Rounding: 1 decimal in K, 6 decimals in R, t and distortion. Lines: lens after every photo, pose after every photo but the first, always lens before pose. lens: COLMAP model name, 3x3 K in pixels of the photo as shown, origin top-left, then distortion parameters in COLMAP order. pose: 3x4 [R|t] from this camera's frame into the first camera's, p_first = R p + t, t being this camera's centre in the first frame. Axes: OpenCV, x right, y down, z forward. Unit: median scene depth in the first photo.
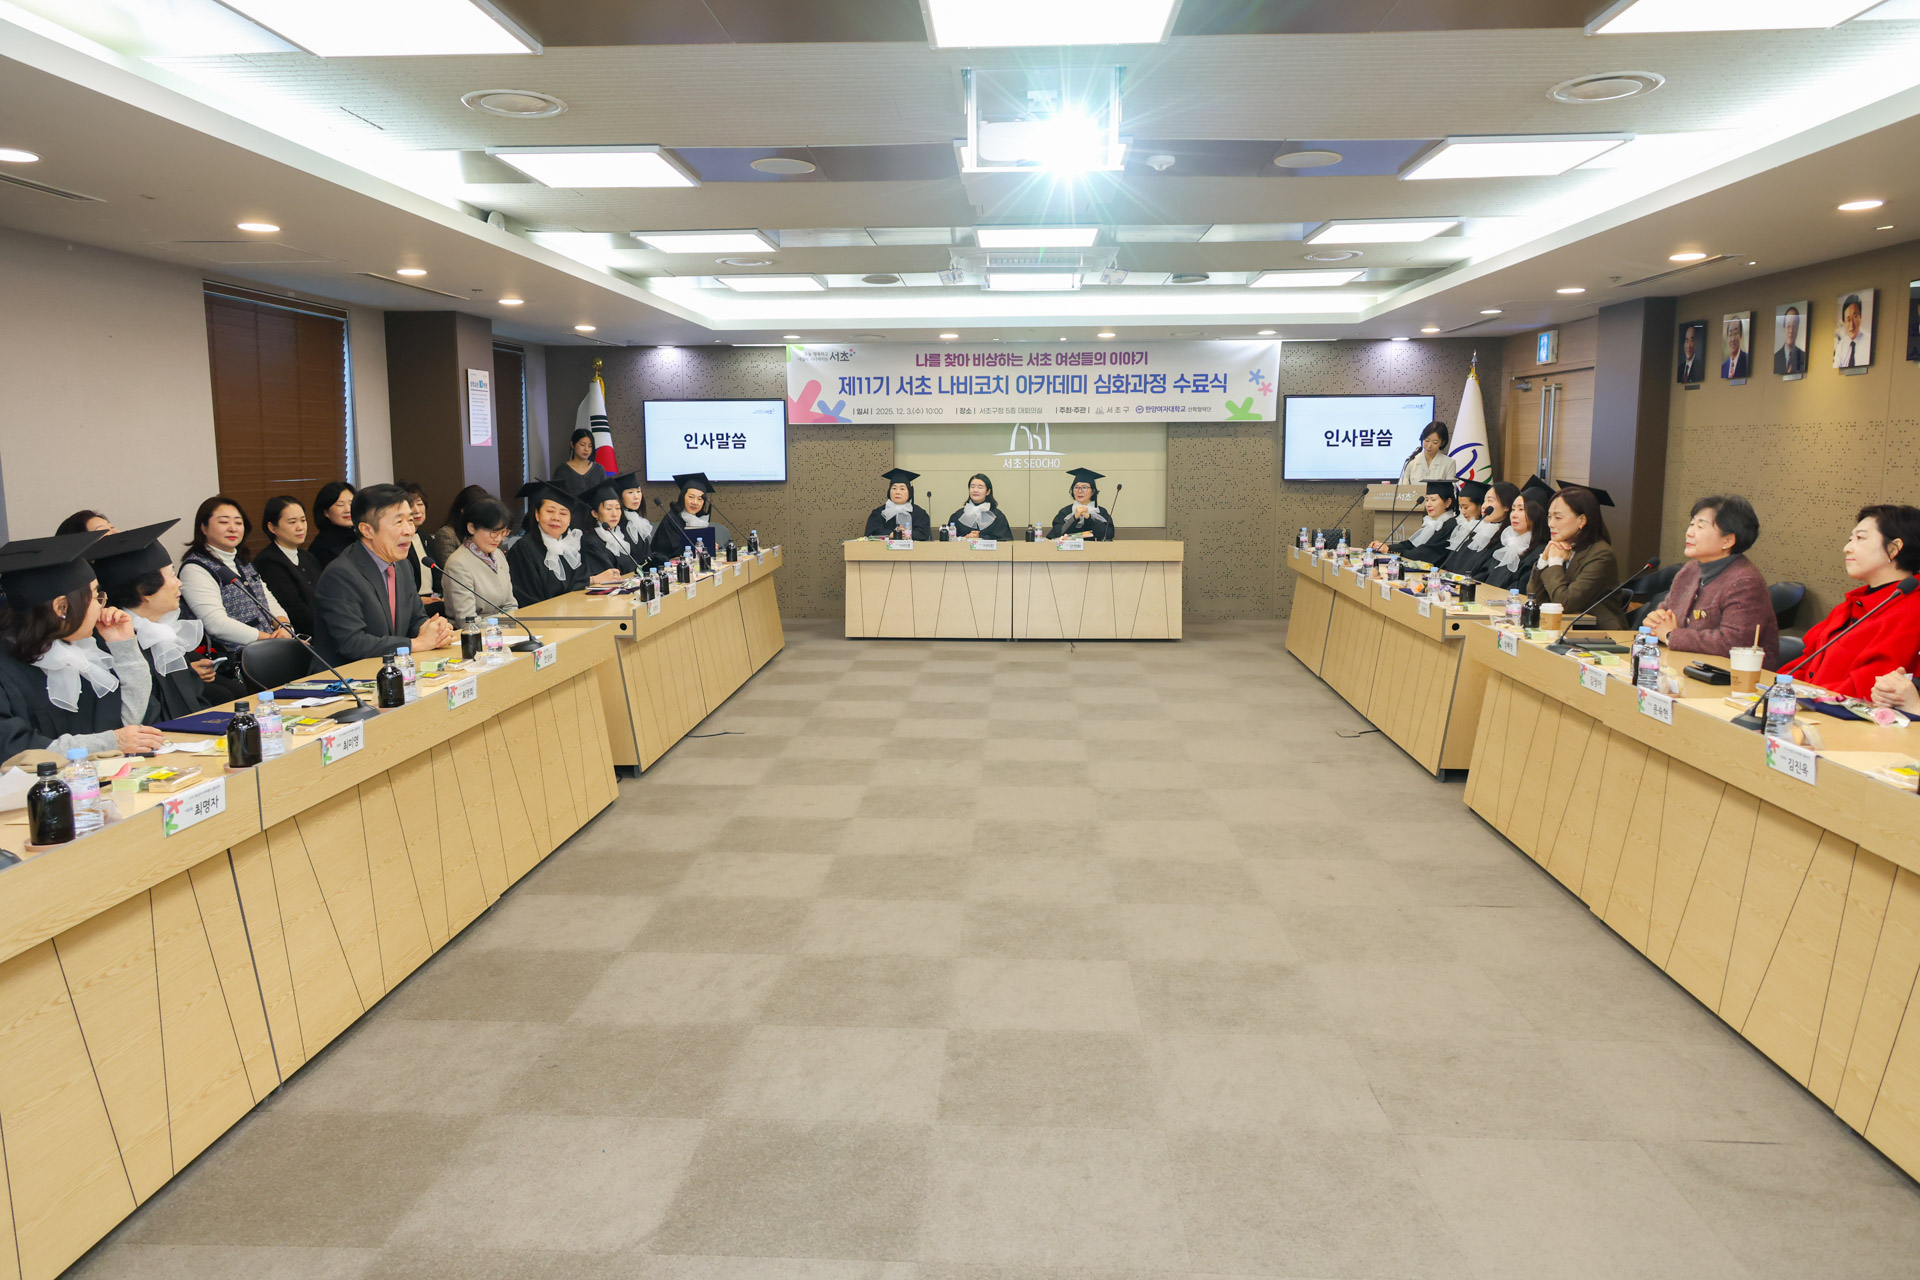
lens RADIAL K [[1396.1, 0, 954.1], [0, 1396.1, 652.4], [0, 0, 1]] dist [0.011185, -0.003214]
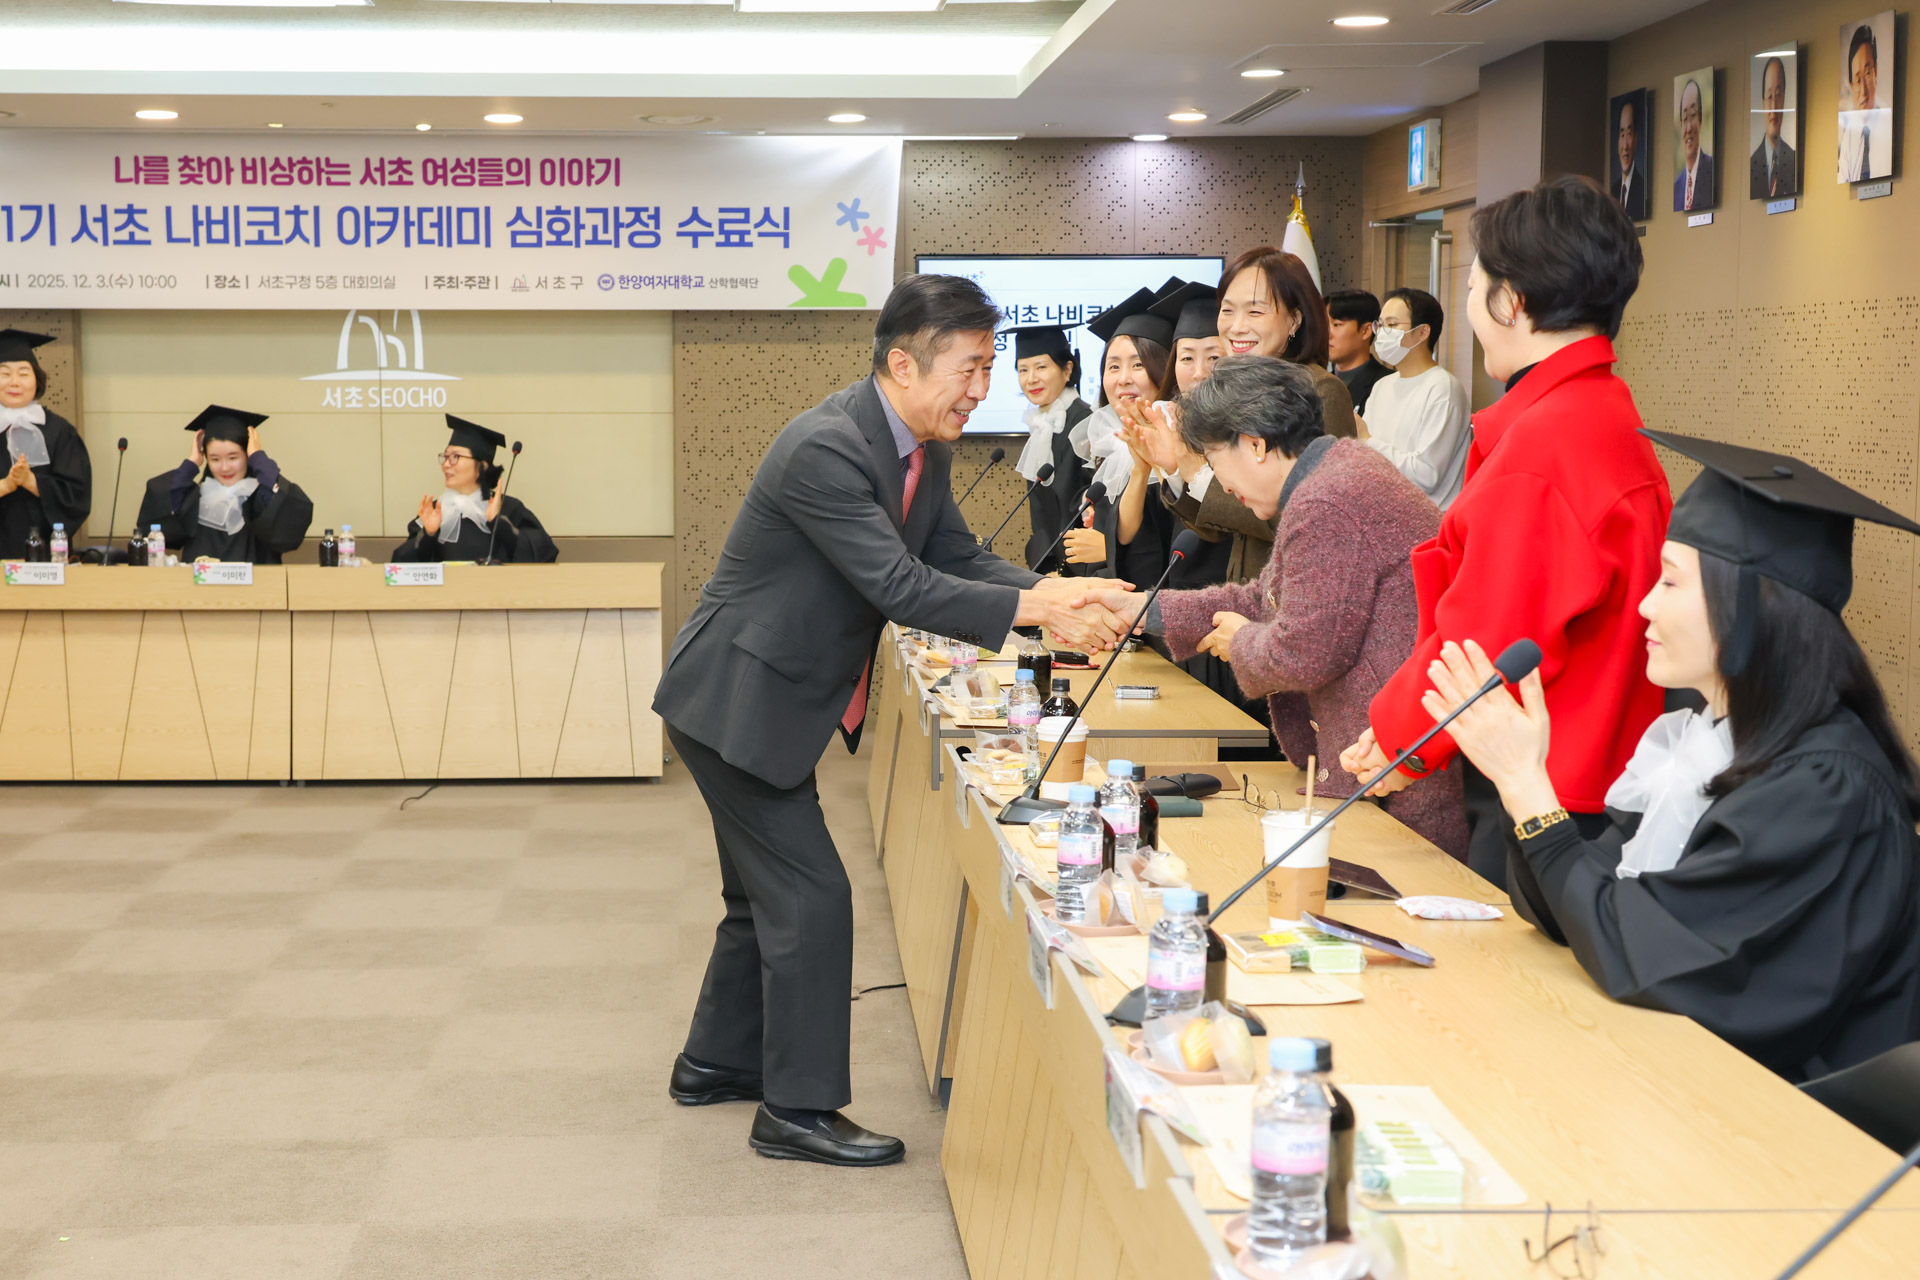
lens RADIAL K [[2796.4, 0, 887.1], [0, 2796.4, 728.2], [0, 0, 1]] dist [0.044846, 0.000000]
pose [[0.995576, -0.007729, 0.093637, 0.137930], [0.009886, 0.999696, -0.022594, -0.003656], [-0.093434, 0.023419, 0.995350, 0.067753]]
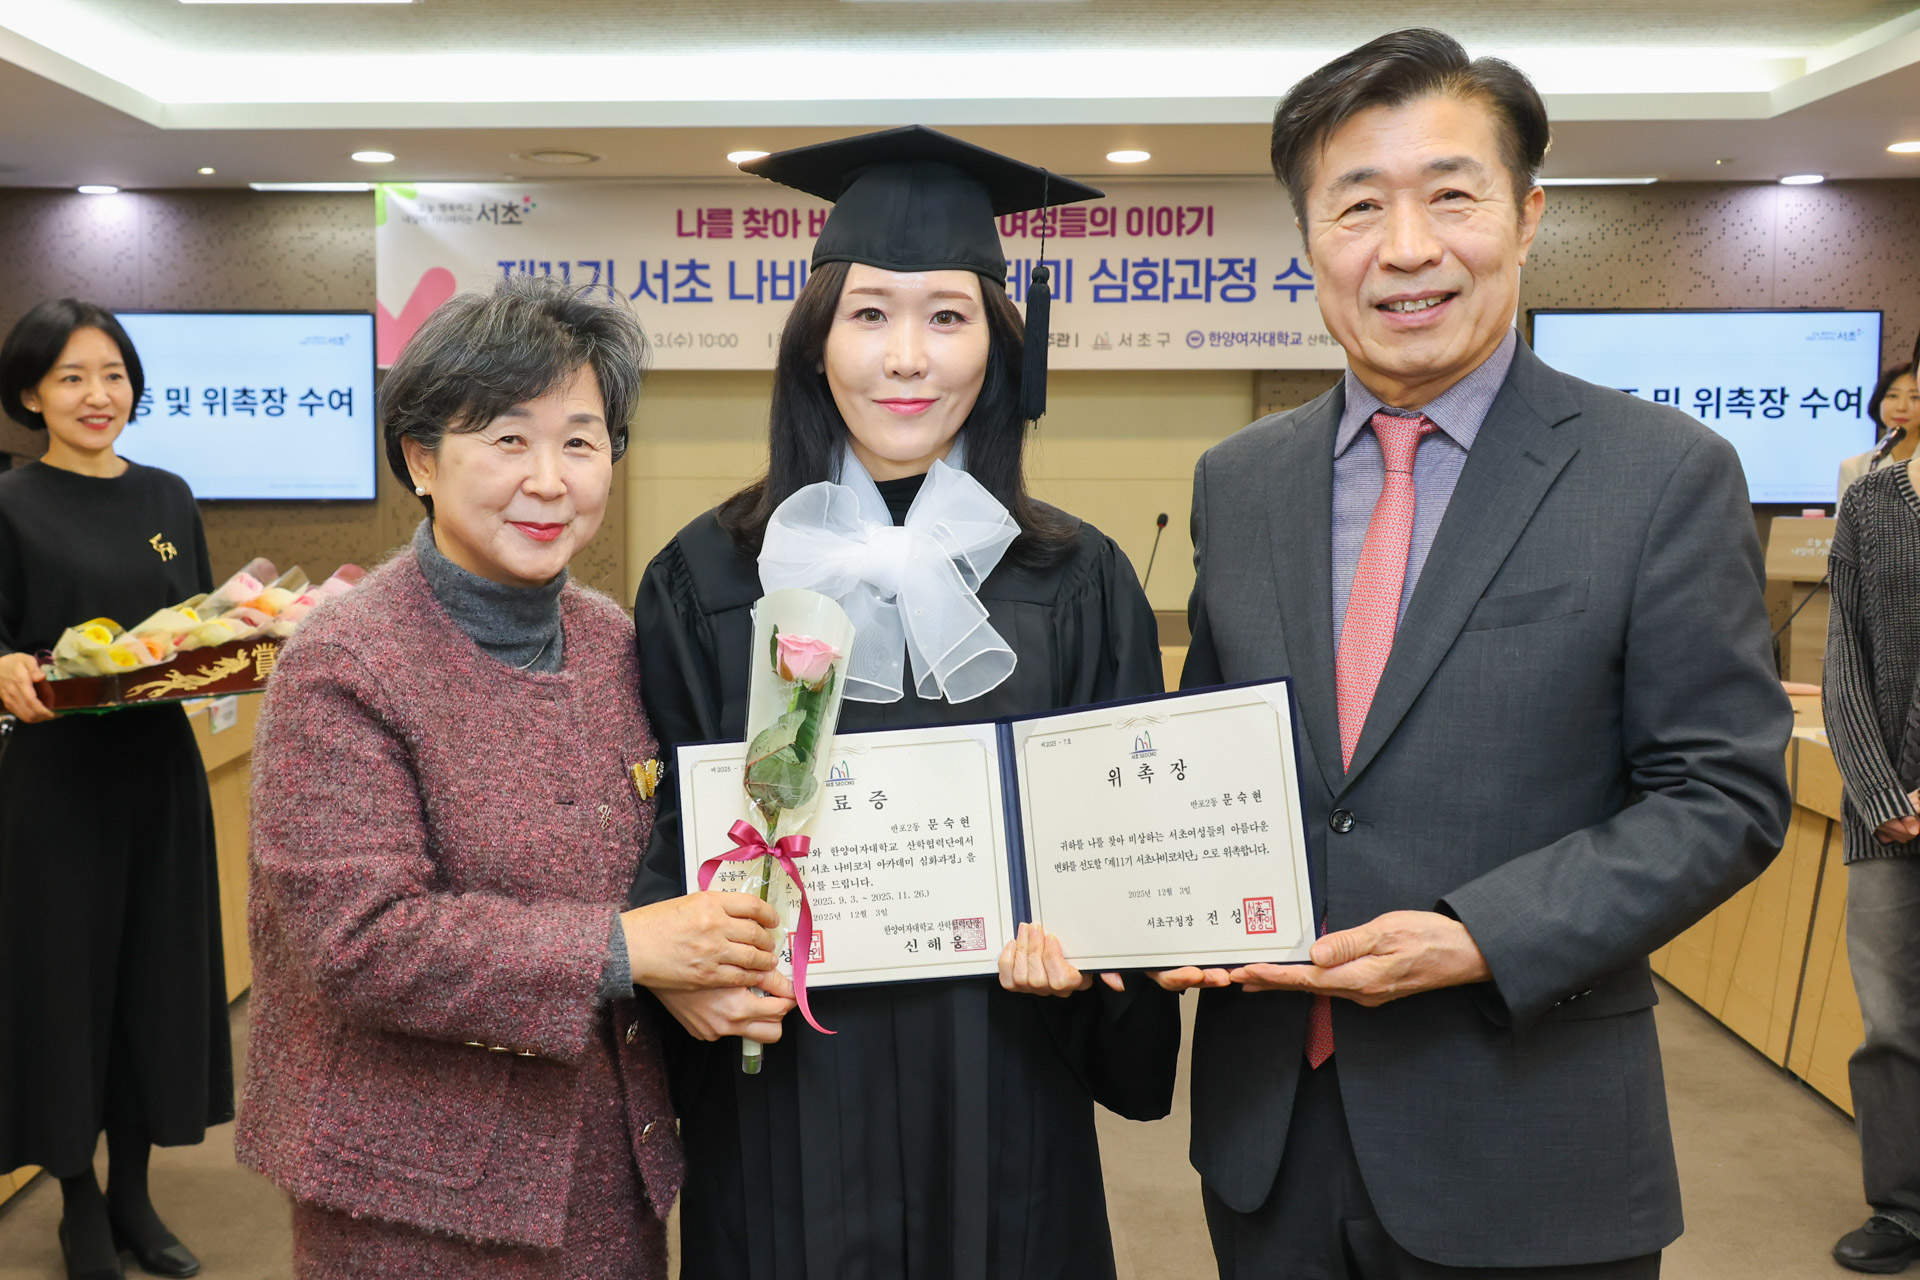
lens RADIAL K [[1730.6, 0, 896.0], [0, 1730.6, 582.3], [0, 0, 1]] dist [0.013499, 0.009410]
pose [[0.999625, 0.003809, 0.027118, 0.026659], [-0.001994, 0.997775, -0.066645, -0.063740], [-0.027311, 0.066566, 0.997408, 0.477051]]
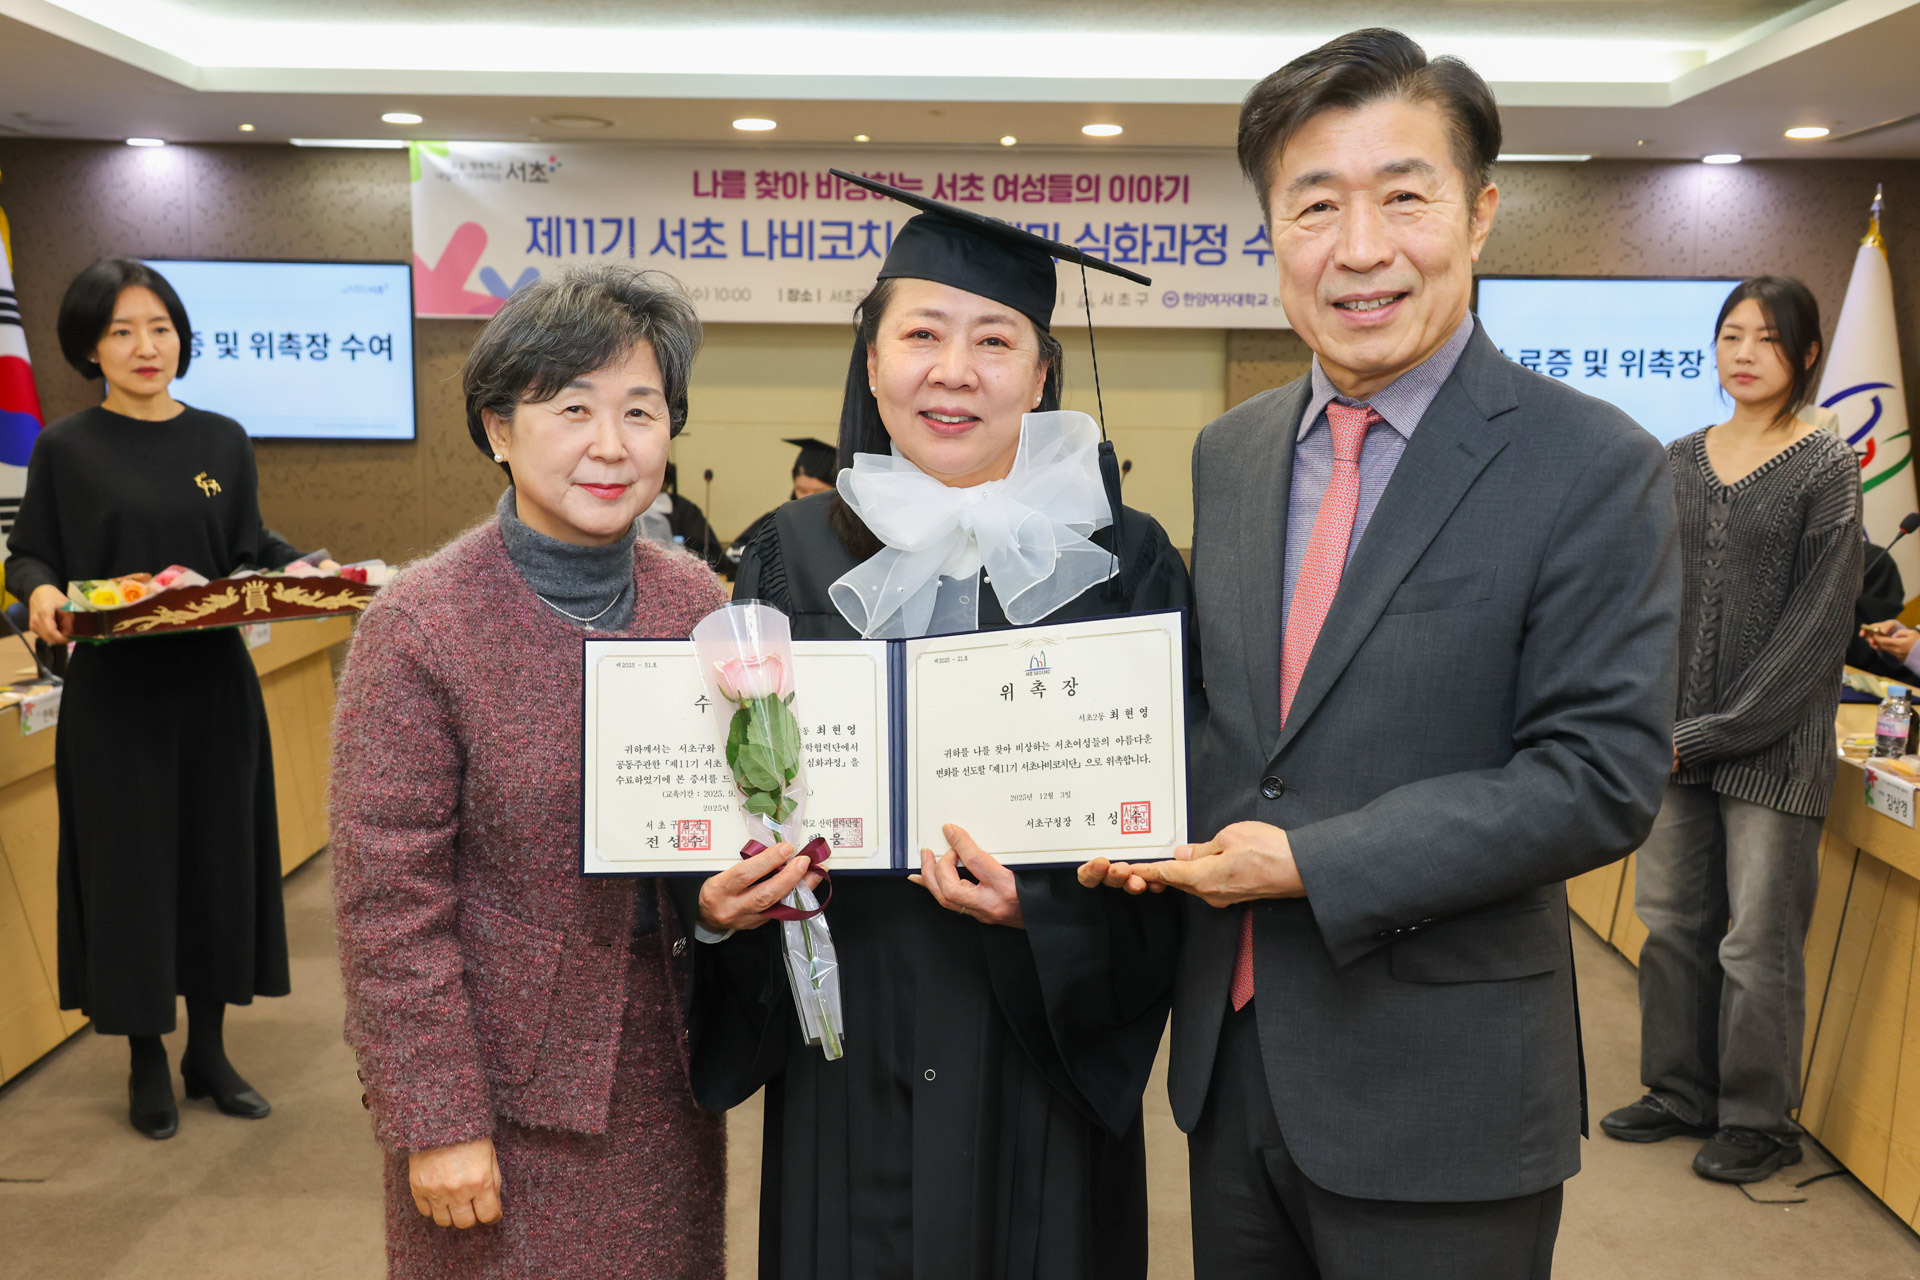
lens RADIAL K [[1813.4, 0, 944.9], [0, 1813.4, 679.2], [0, 0, 1]] dist [0.019151, 0.000000]
pose [[0.998350, 0.008341, 0.056806, 0.023571], [-0.009059, 0.999882, 0.012392, -0.053288], [-0.056696, -0.012886, 0.998308, 0.394559]]
